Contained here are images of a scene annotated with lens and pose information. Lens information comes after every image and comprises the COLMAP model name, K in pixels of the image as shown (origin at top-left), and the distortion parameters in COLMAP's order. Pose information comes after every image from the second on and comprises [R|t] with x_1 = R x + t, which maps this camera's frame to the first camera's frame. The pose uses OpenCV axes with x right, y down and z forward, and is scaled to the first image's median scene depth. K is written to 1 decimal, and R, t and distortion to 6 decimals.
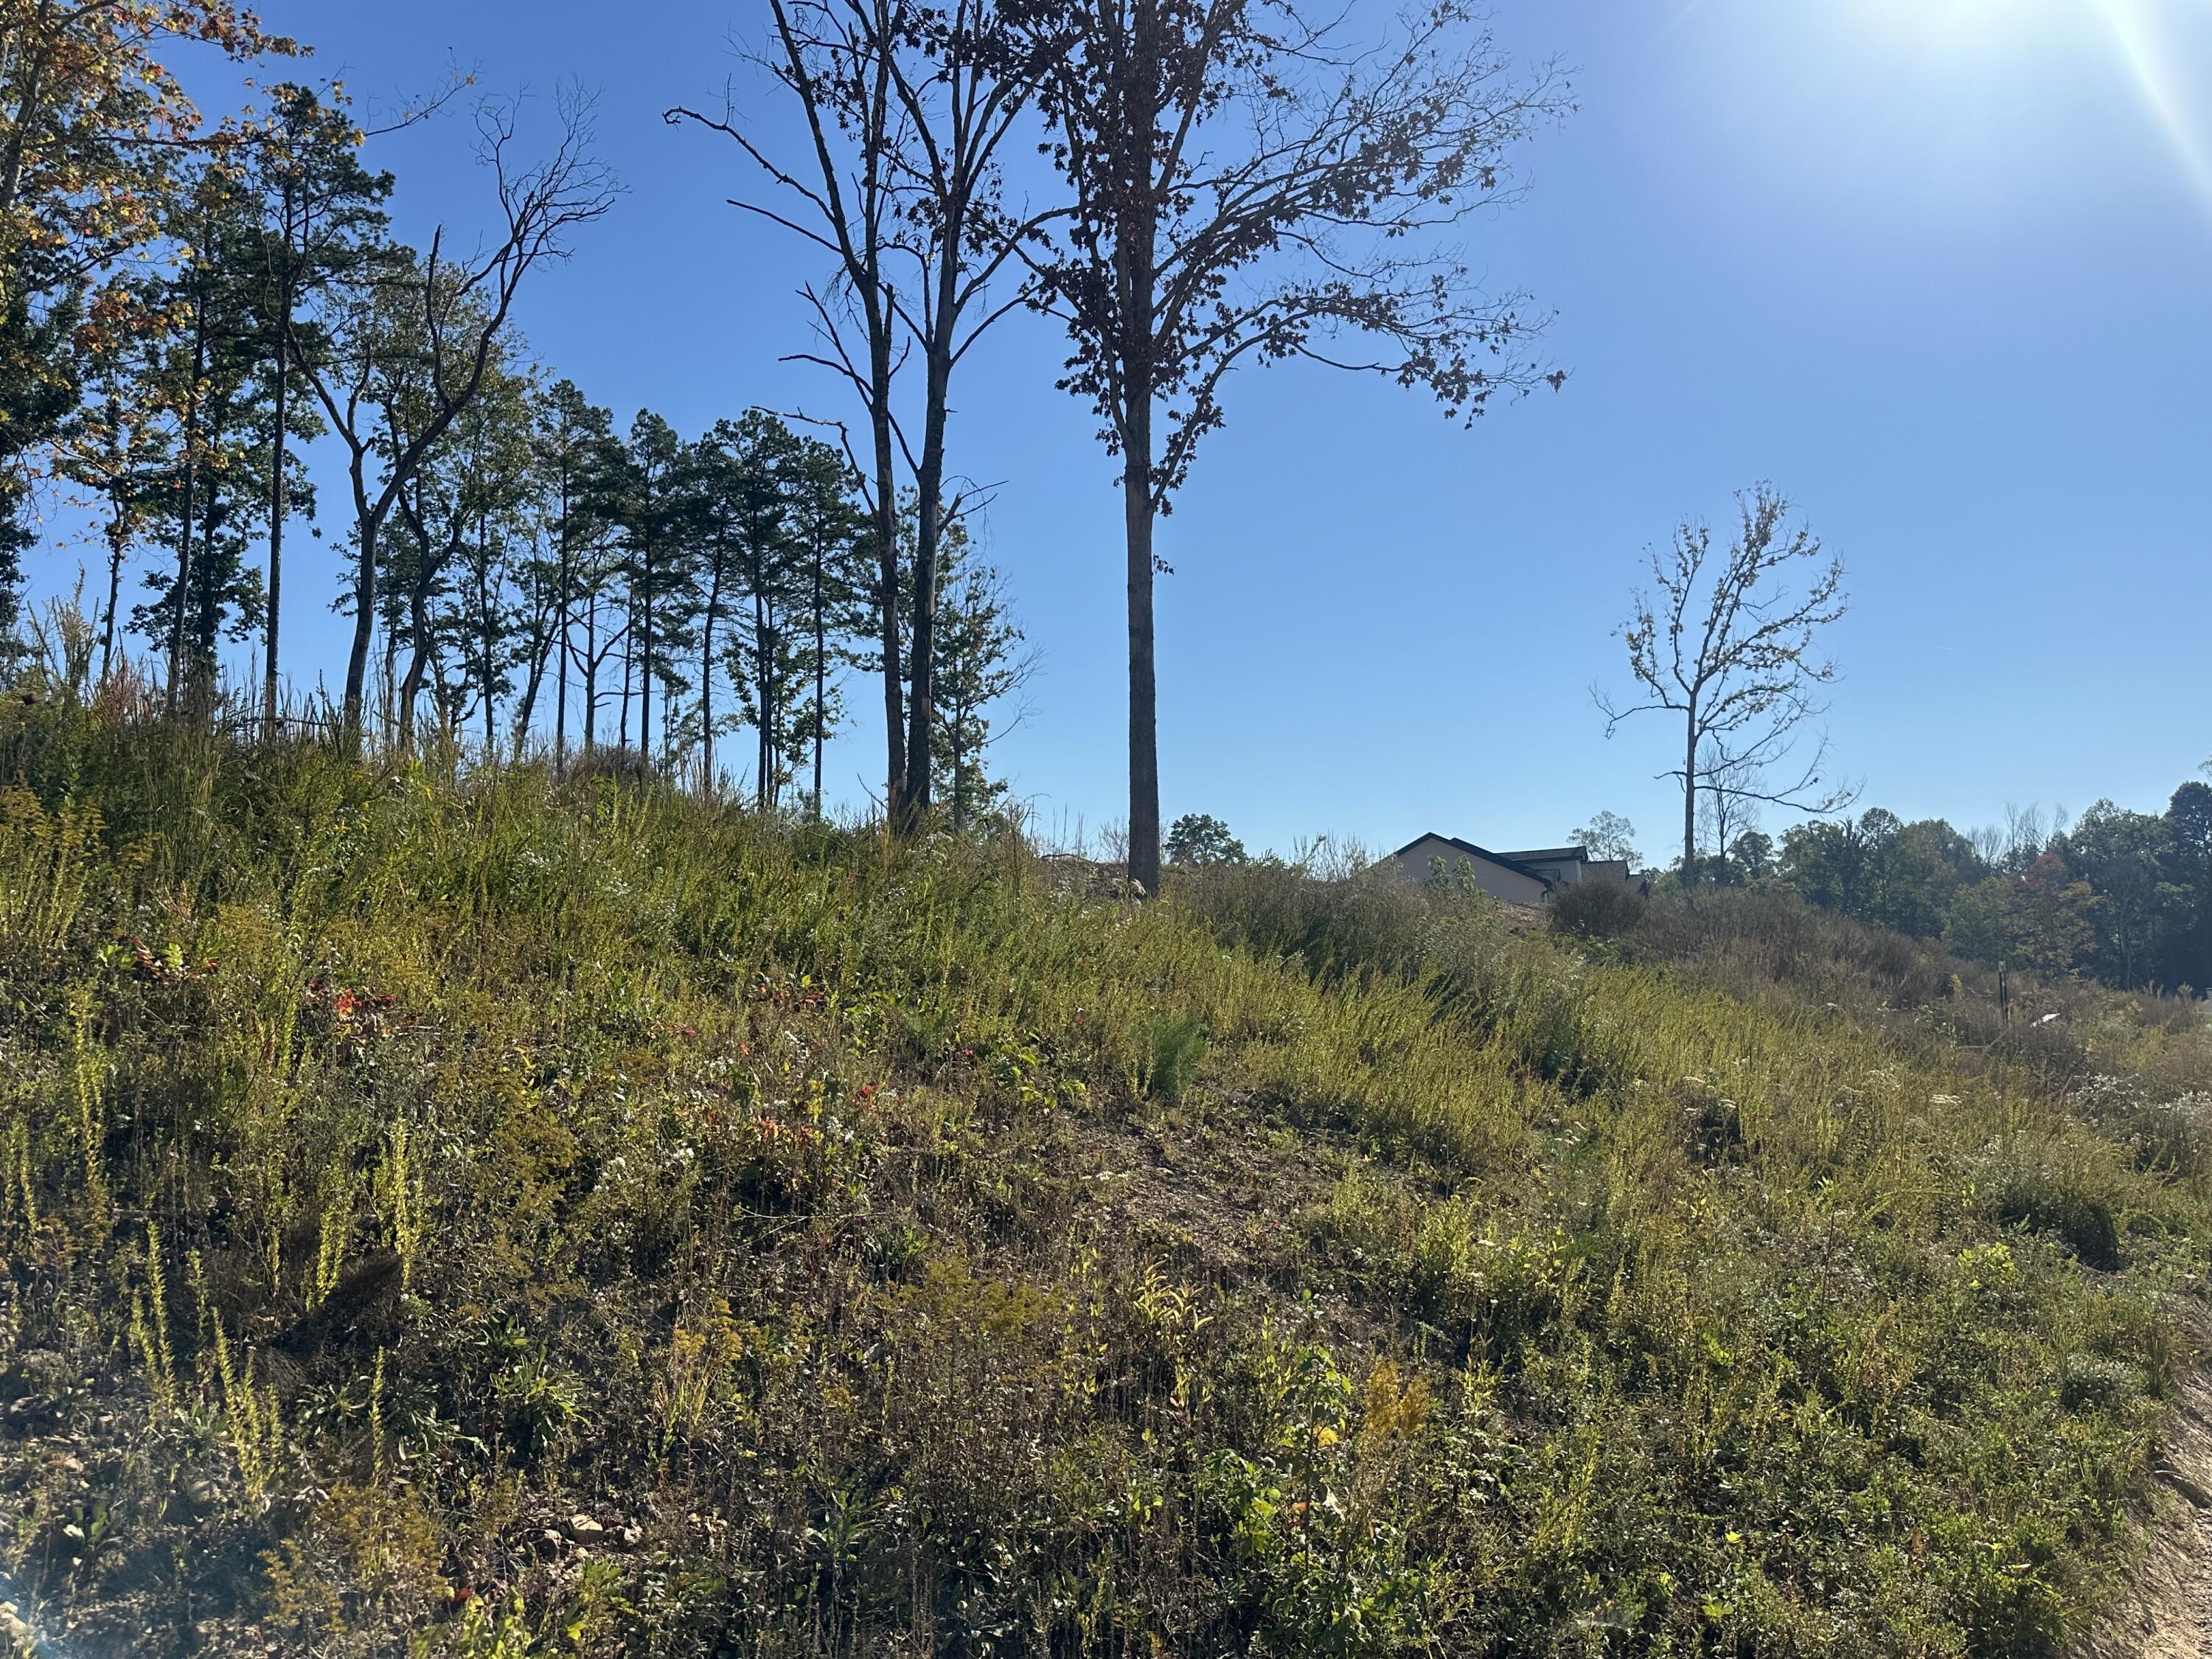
lens RADIAL K [[1582.9, 0, 1110.5], [0, 1582.9, 819.2], [0, 0, 1]] dist [0.119114, -0.133839]
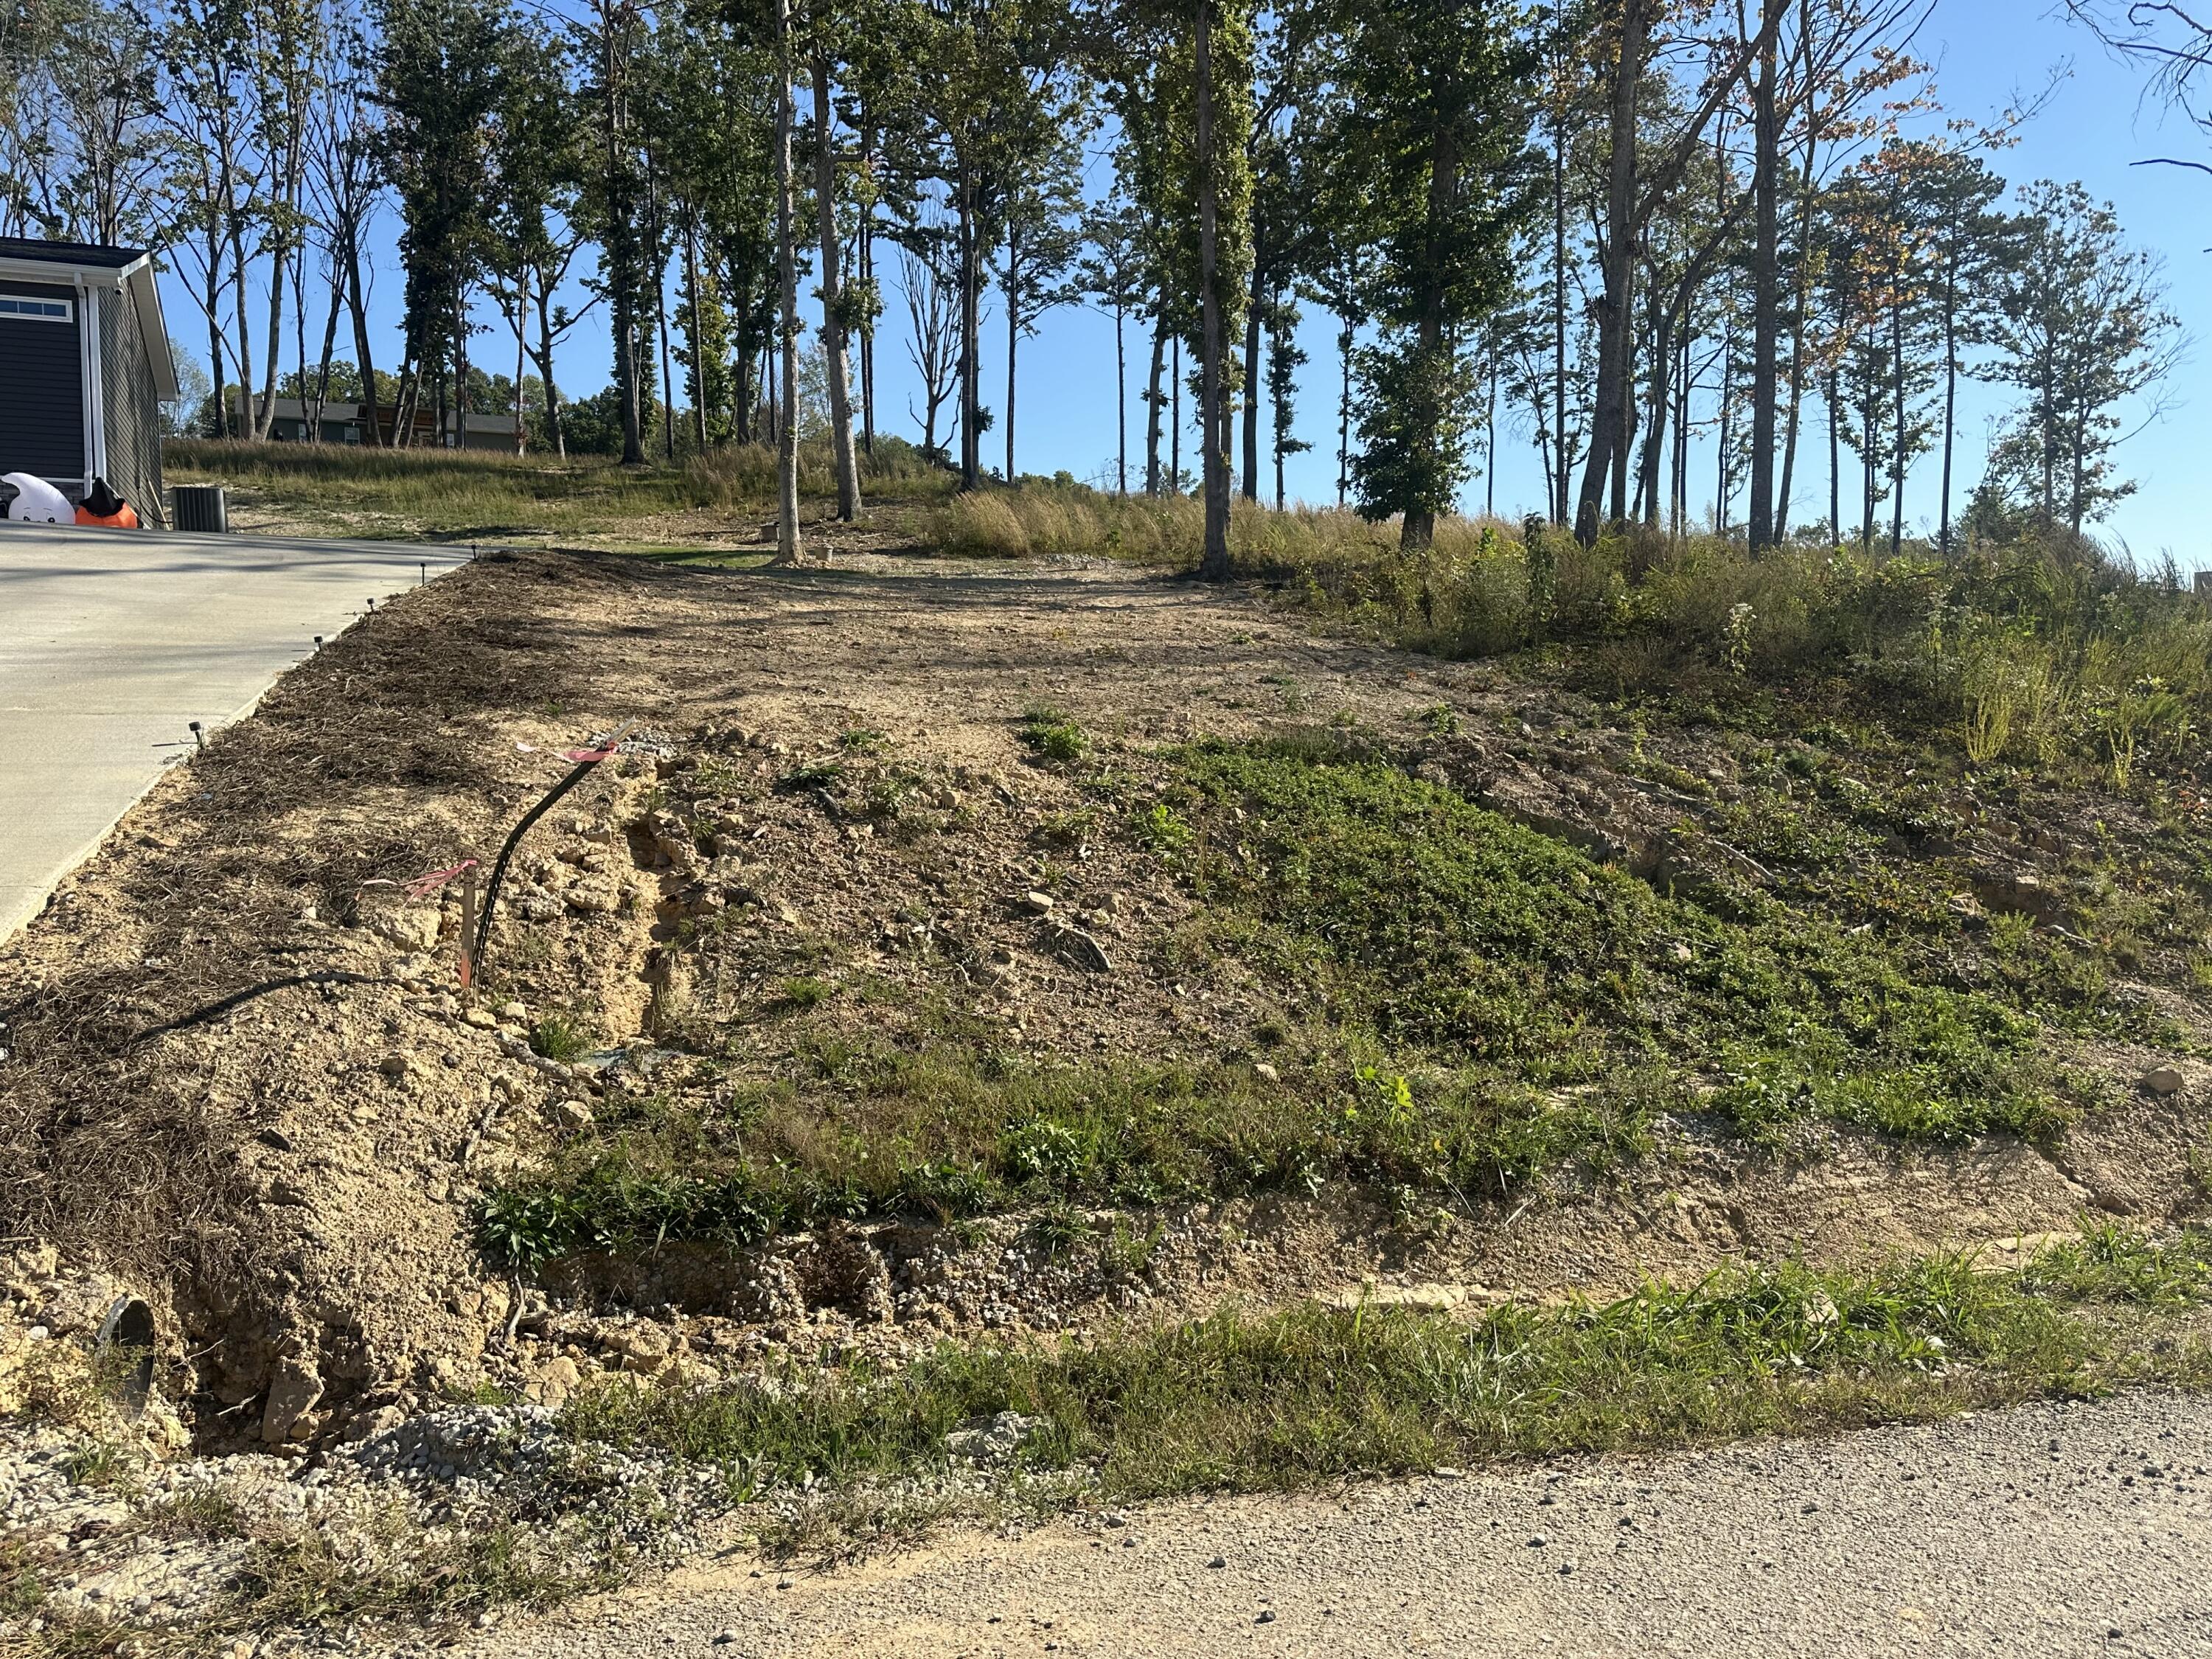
lens RADIAL K [[1588.7, 0, 1121.0], [0, 1588.7, 809.8], [0, 0, 1]] dist [0.177242, -0.302836]
pose [[0.853100, 0.034956, -0.520576, -0.168848], [0.055818, 0.985912, 0.157674, -0.043193], [0.518754, -0.163569, 0.839130, -0.376503]]
